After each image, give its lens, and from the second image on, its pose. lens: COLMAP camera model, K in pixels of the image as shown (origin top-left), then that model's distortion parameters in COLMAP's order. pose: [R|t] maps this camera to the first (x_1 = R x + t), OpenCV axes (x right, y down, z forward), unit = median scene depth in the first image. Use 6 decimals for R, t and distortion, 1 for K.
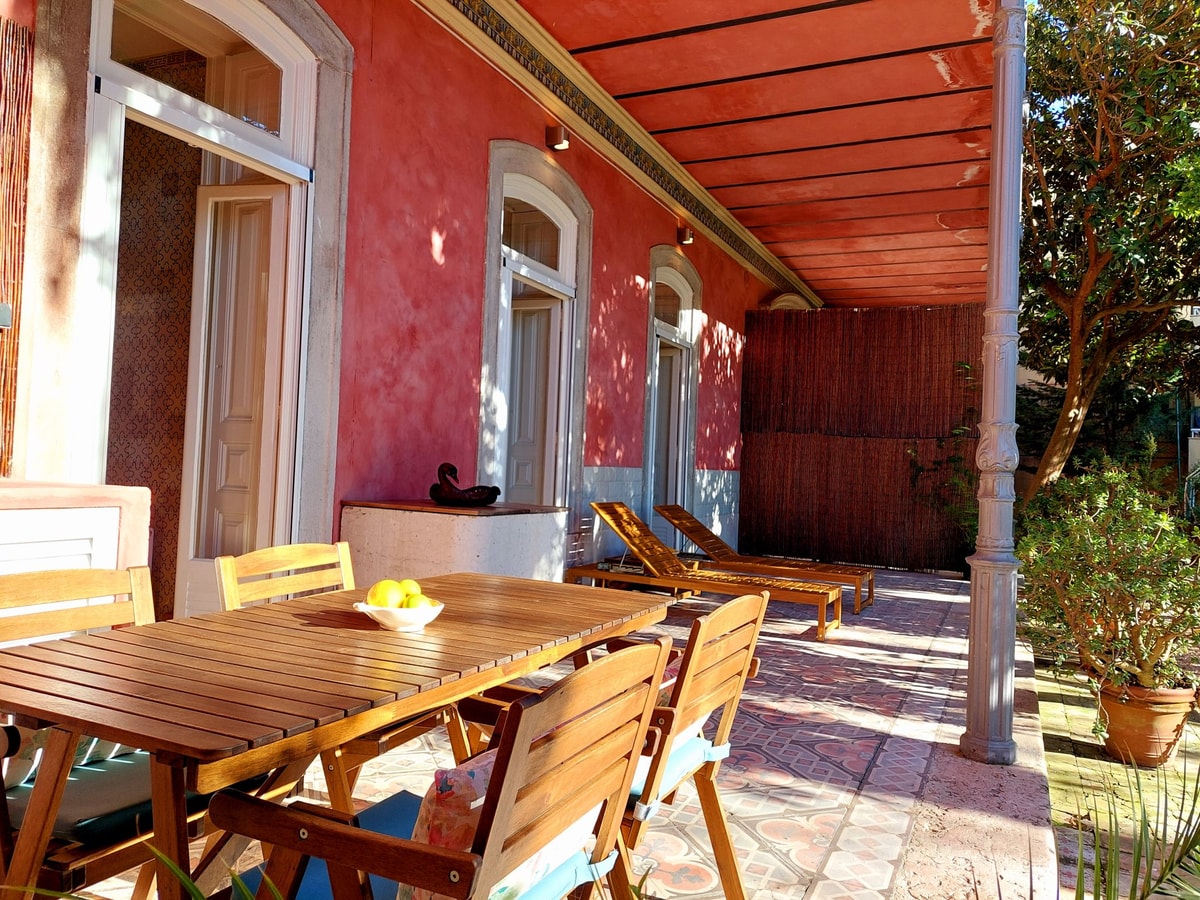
lens RADIAL K [[859.5, 0, 606.4], [0, 859.5, 448.2], [0, 0, 1]] dist [0.060150, -0.066129]
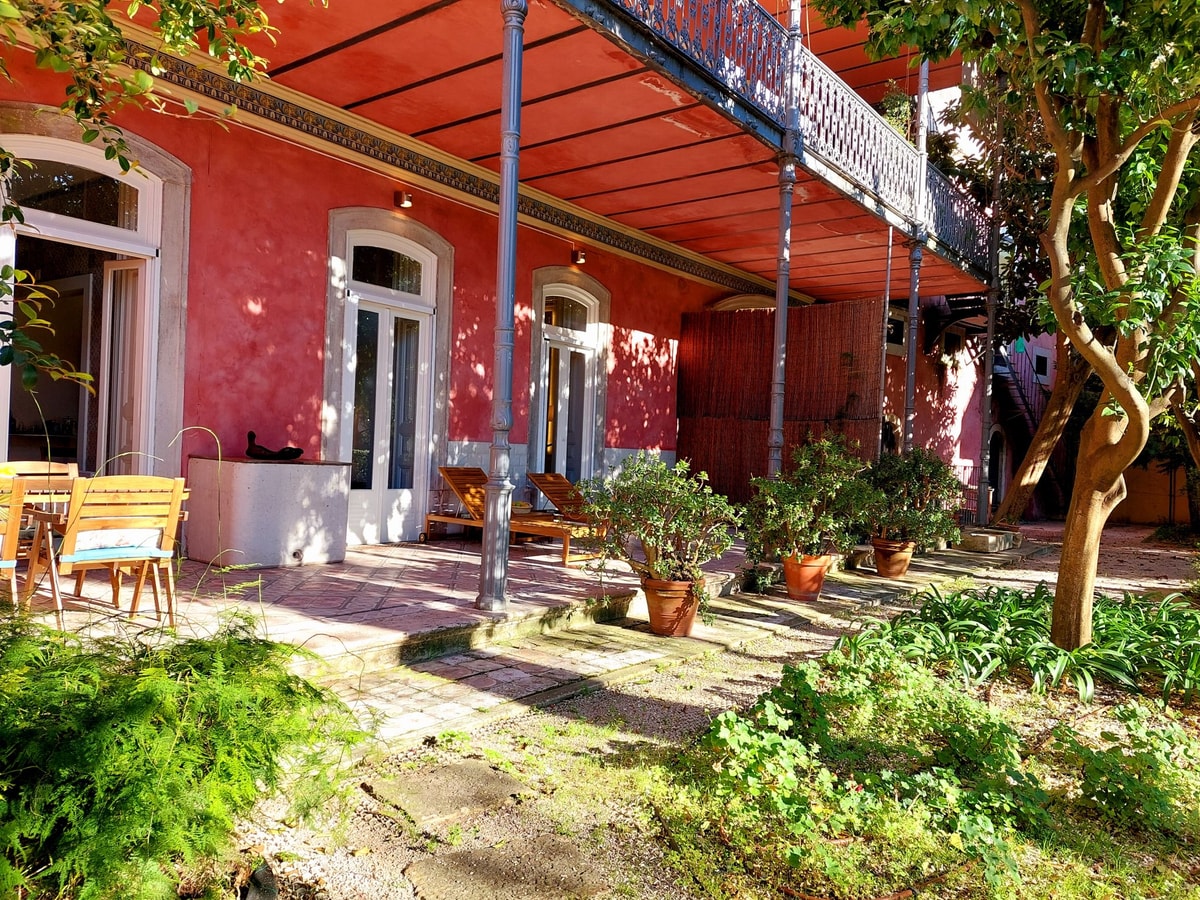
lens RADIAL K [[859.5, 0, 616.2], [0, 859.5, 468.5], [0, 0, 1]] dist [0.060150, -0.066129]
pose [[0.979222, 0.000628, -0.202790, 0.690534], [0.004822, 0.999640, 0.026380, 0.042284], [0.202733, -0.026810, 0.978867, -0.358754]]
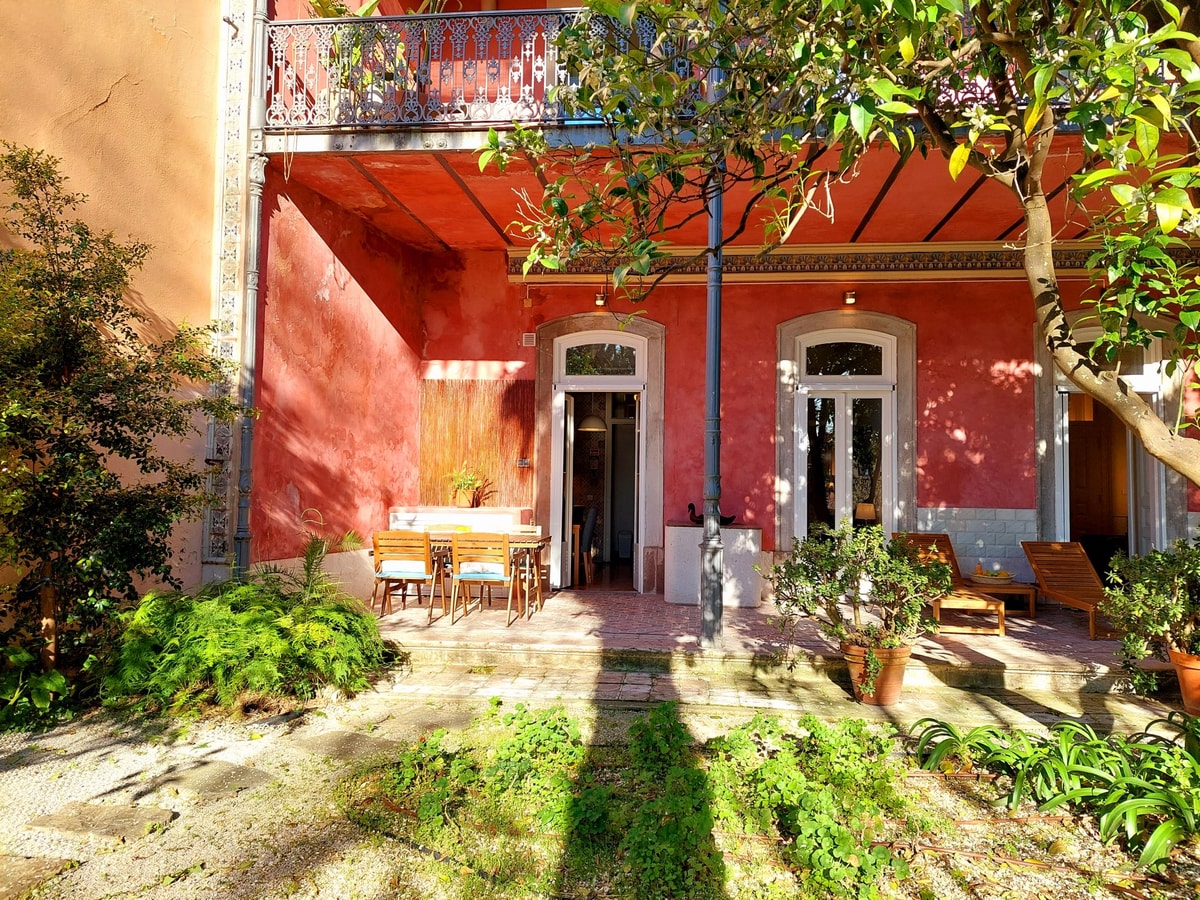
lens RADIAL K [[859.5, 0, 602.3], [0, 859.5, 442.2], [0, 0, 1]] dist [0.060150, -0.066129]
pose [[0.318521, -0.091954, -0.943445, 1.576826], [0.015169, 0.995651, -0.091921, 0.053698], [0.947794, 0.014967, 0.318530, 0.094172]]
